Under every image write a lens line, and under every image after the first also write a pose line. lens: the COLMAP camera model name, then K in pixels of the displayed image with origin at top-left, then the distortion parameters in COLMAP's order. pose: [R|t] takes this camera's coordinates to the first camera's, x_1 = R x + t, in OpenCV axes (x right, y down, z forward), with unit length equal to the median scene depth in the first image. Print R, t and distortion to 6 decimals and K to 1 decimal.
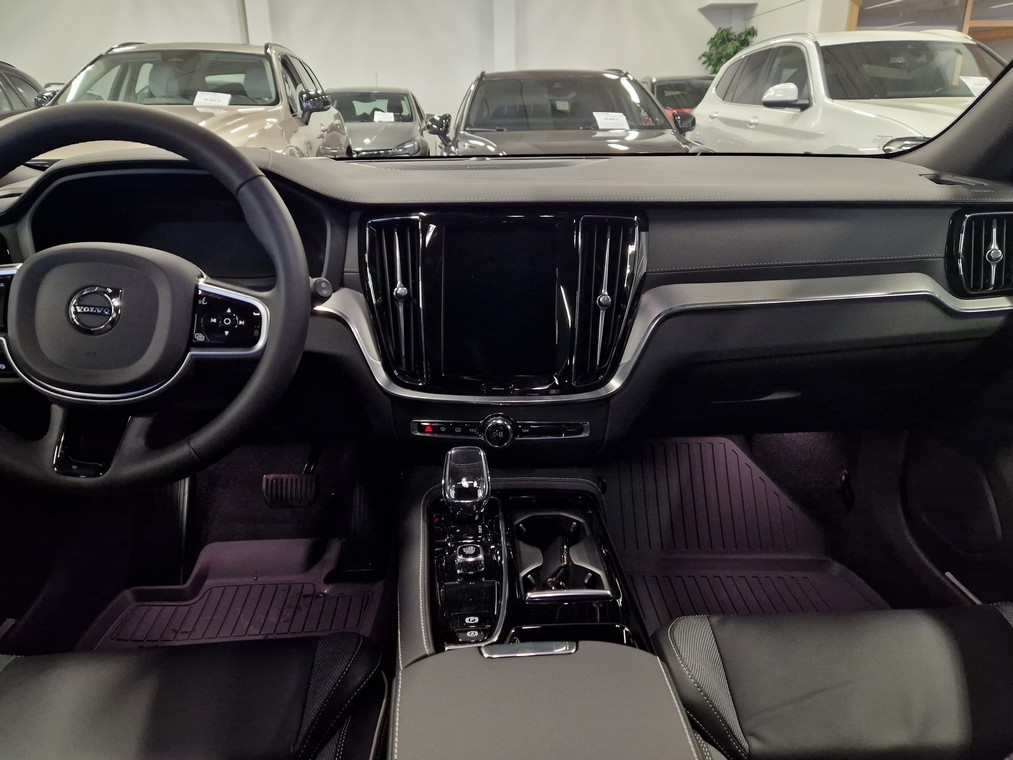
lens RADIAL K [[768.6, 0, 485.4], [0, 768.6, 409.3], [0, 0, 1]] dist [0.012461, -0.002119]
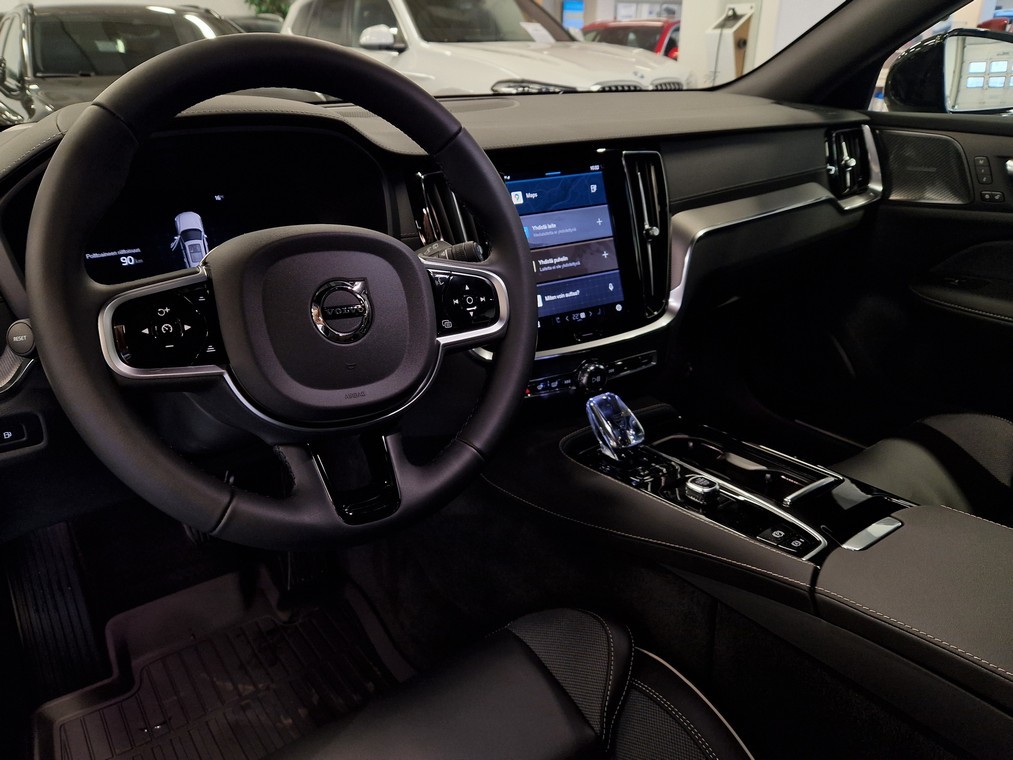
lens RADIAL K [[768.6, 0, 485.4], [0, 768.6, 409.3], [0, 0, 1]] dist [0.012461, -0.002119]
pose [[0.833387, -0.230647, 0.502262, -0.470920], [0.199638, 0.973029, 0.115578, -0.056543], [-0.515374, 0.003949, 0.856956, 0.170447]]
